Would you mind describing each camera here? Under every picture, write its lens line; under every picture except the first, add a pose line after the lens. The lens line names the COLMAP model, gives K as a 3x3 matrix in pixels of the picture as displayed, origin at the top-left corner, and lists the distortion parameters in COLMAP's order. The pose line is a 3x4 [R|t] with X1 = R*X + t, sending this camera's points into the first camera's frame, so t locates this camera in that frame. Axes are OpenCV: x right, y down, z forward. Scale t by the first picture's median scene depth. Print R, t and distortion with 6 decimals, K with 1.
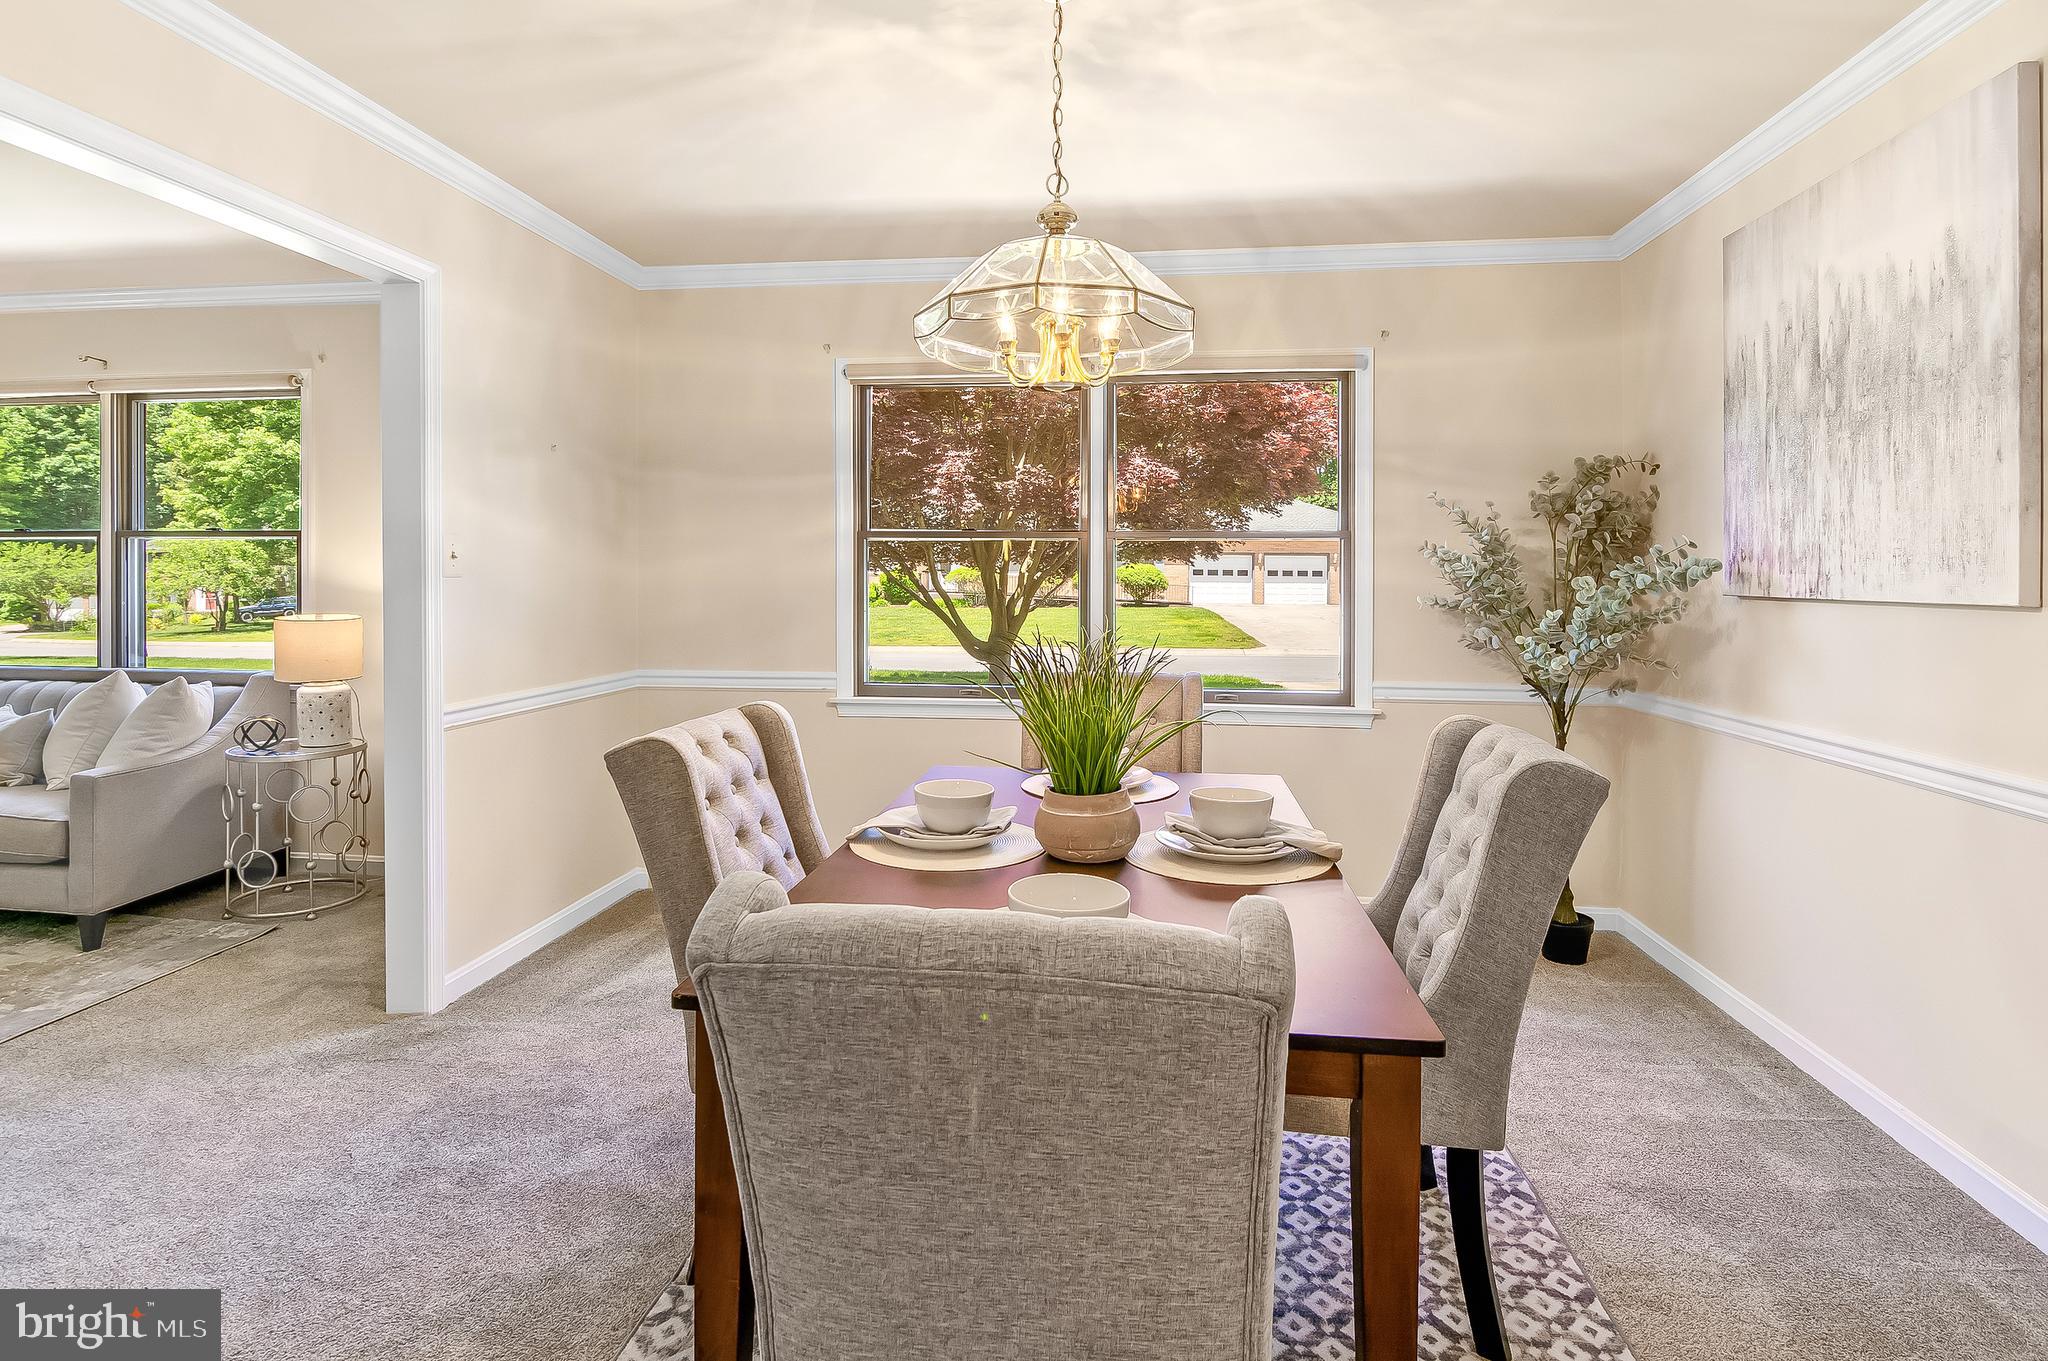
lens RADIAL K [[1020.9, 0, 1017.0], [0, 1020.9, 585.6], [0, 0, 1]] dist [-0.000468, -0.008113]
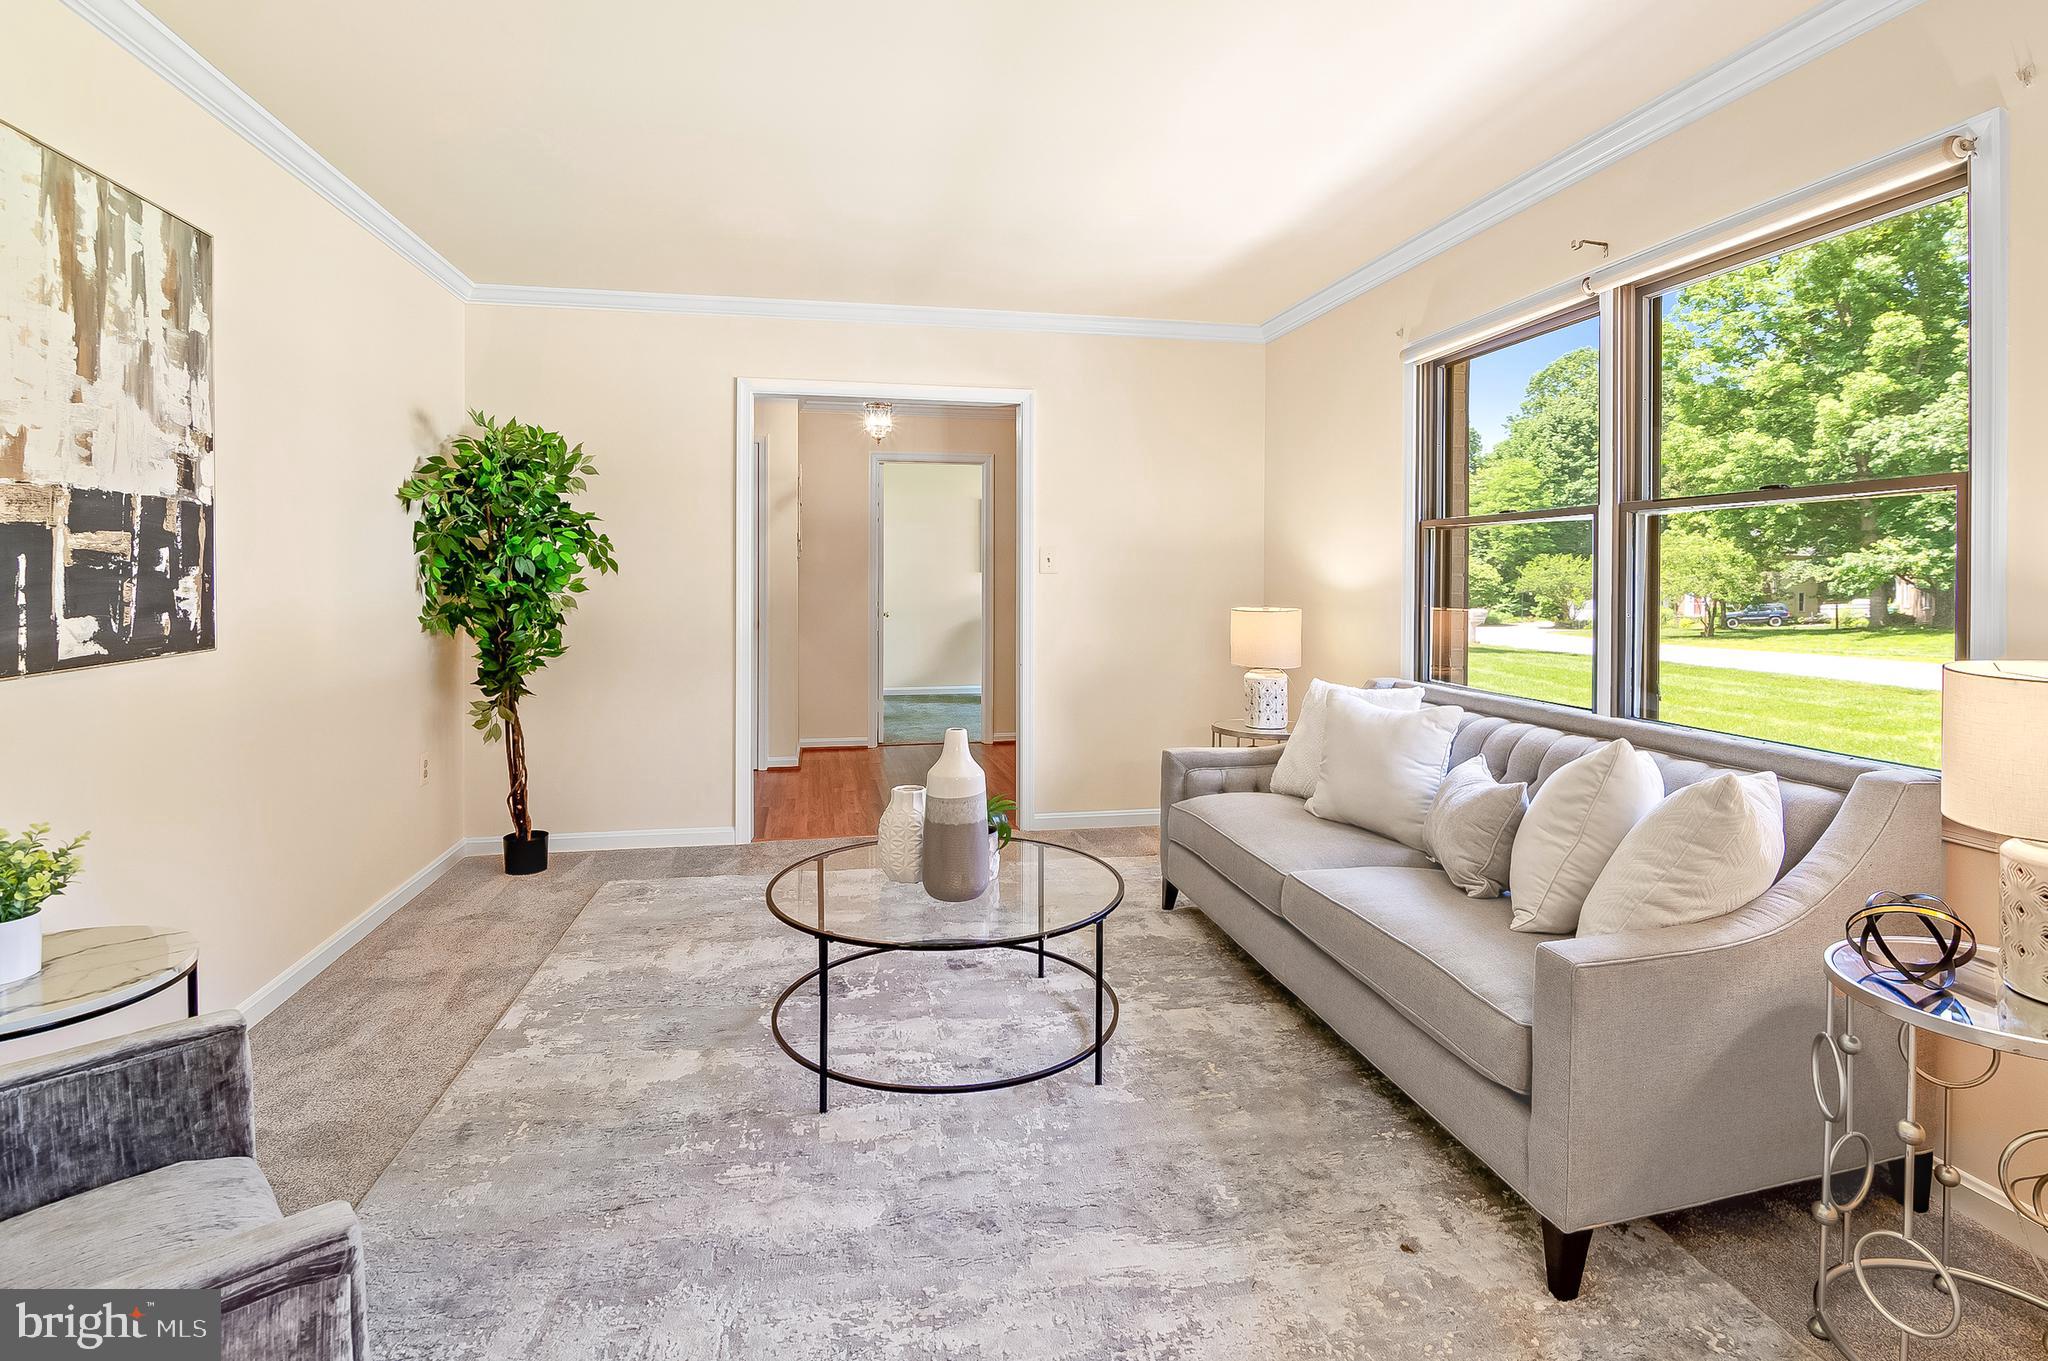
lens RADIAL K [[1020.0, 0, 1030.7], [0, 1020.0, 575.0], [0, 0, 1]] dist [-0.000790, -0.007726]
pose [[0.315240, -0.002881, -0.949008, -0.384637], [-0.013343, 0.999883, -0.007468, 0.001993], [0.948918, 0.015017, 0.315164, 0.434518]]
